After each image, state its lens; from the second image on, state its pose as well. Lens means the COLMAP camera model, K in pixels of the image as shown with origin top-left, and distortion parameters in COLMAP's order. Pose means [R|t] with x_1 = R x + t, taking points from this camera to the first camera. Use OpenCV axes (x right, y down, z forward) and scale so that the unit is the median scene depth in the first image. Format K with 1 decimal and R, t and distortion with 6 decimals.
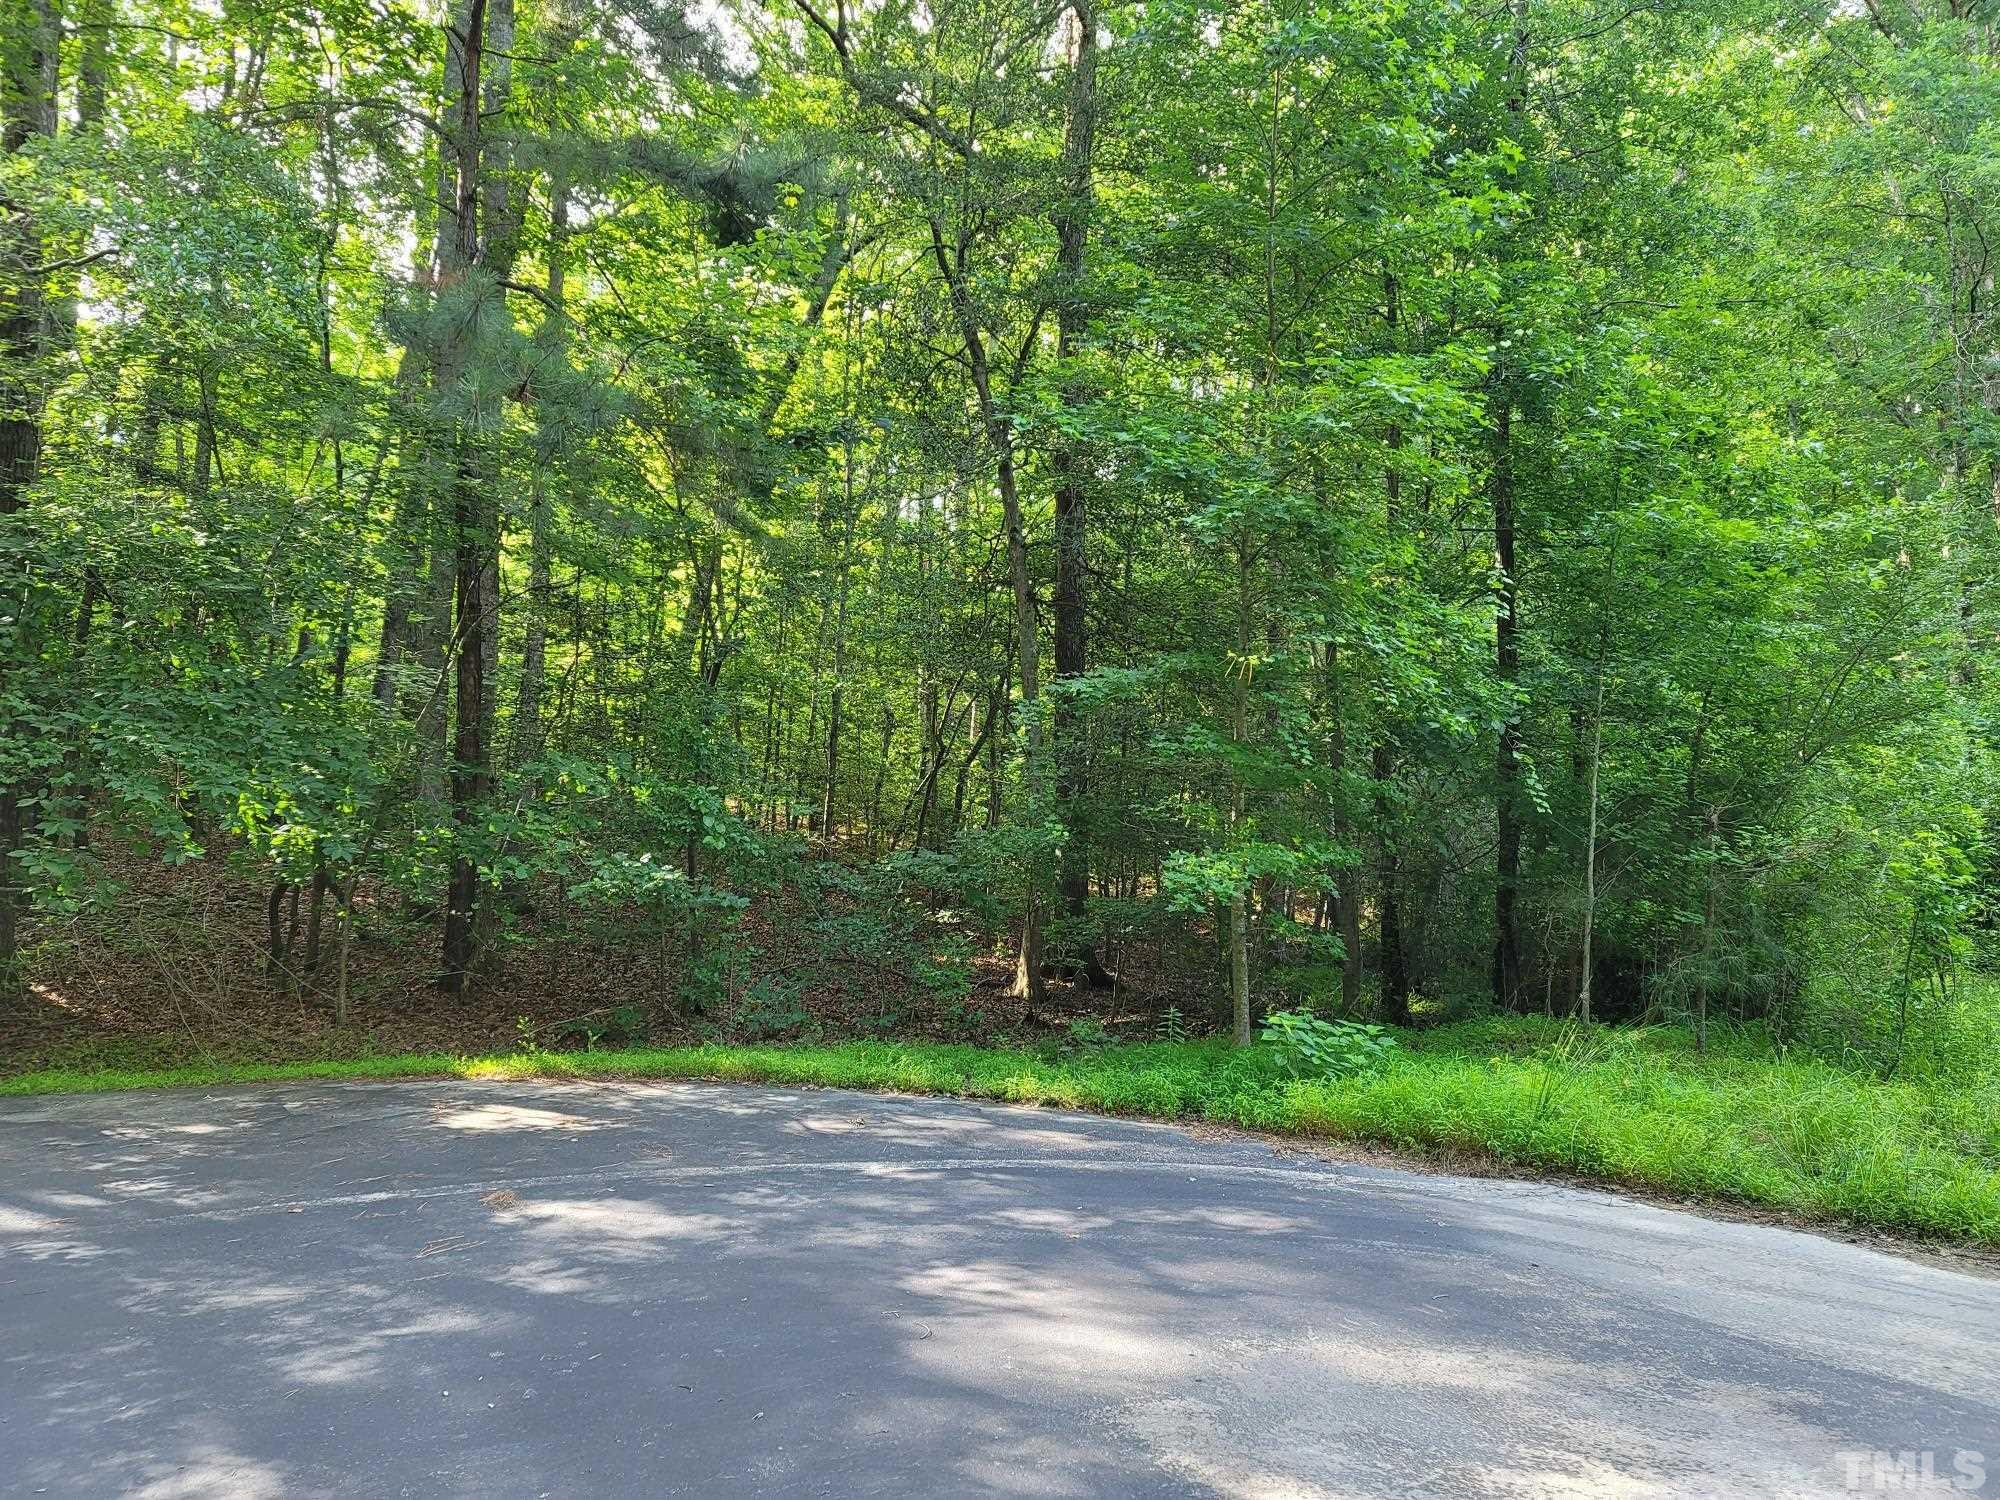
lens RADIAL K [[1503.6, 0, 1001.9], [0, 1503.6, 738.5], [0, 0, 1]] dist [0.121947, -0.115434]
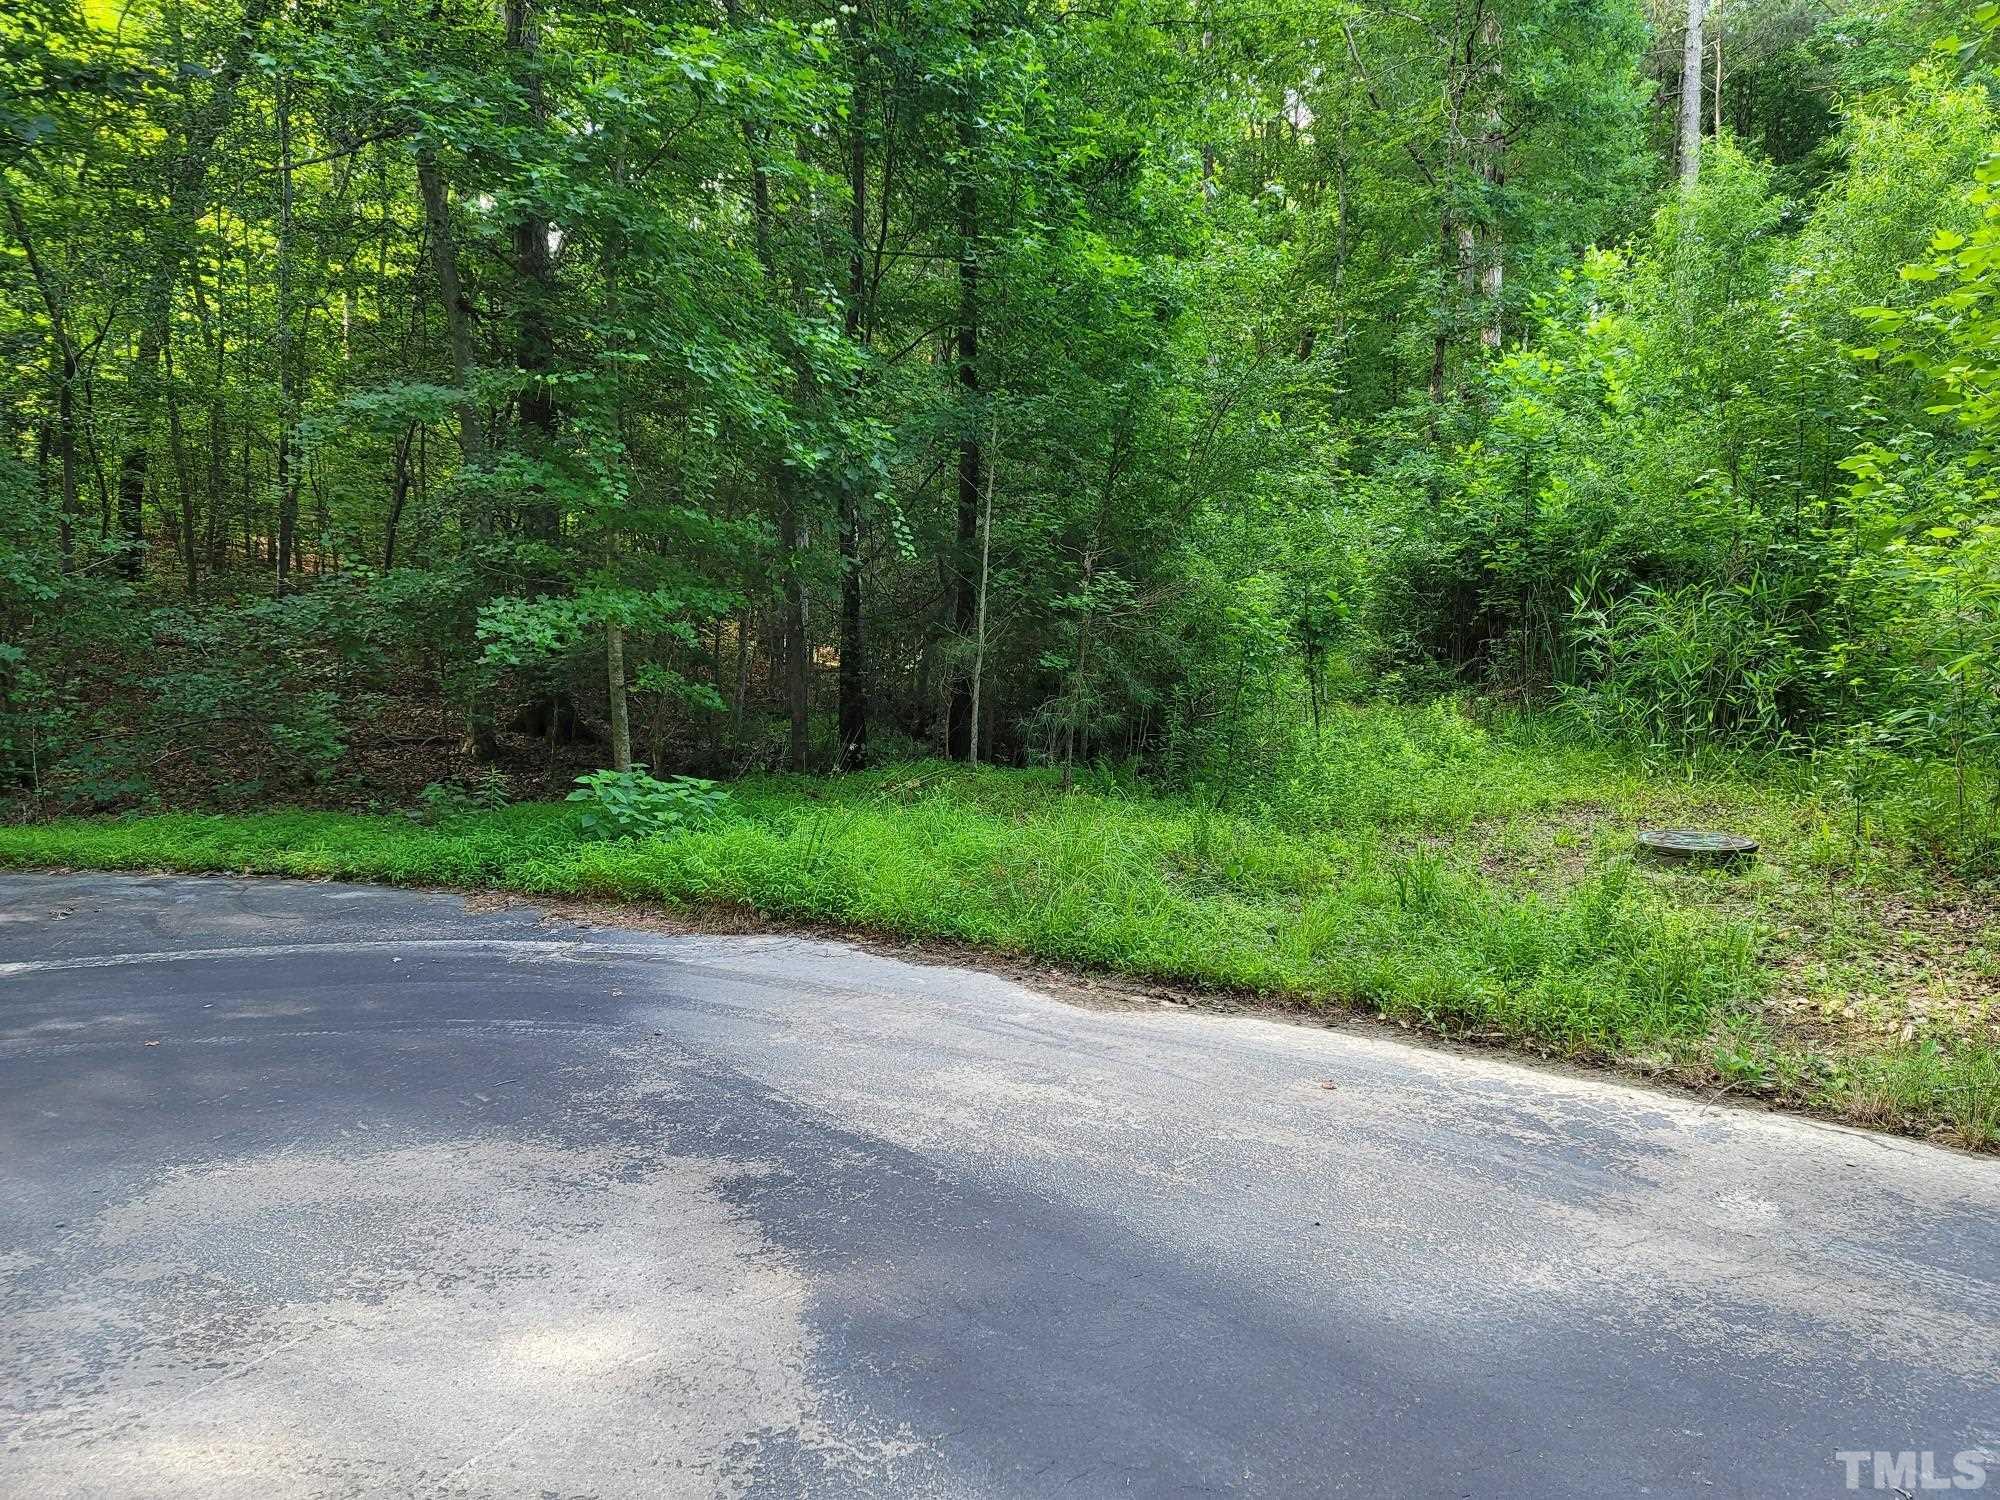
lens RADIAL K [[1503.6, 0, 1001.9], [0, 1503.6, 738.5], [0, 0, 1]] dist [0.121947, -0.115434]
pose [[0.971534, -0.021545, 0.235920, 0.209357], [-0.017986, 0.986274, 0.164134, 0.004021], [-0.236218, -0.163705, 0.957811, 0.052906]]
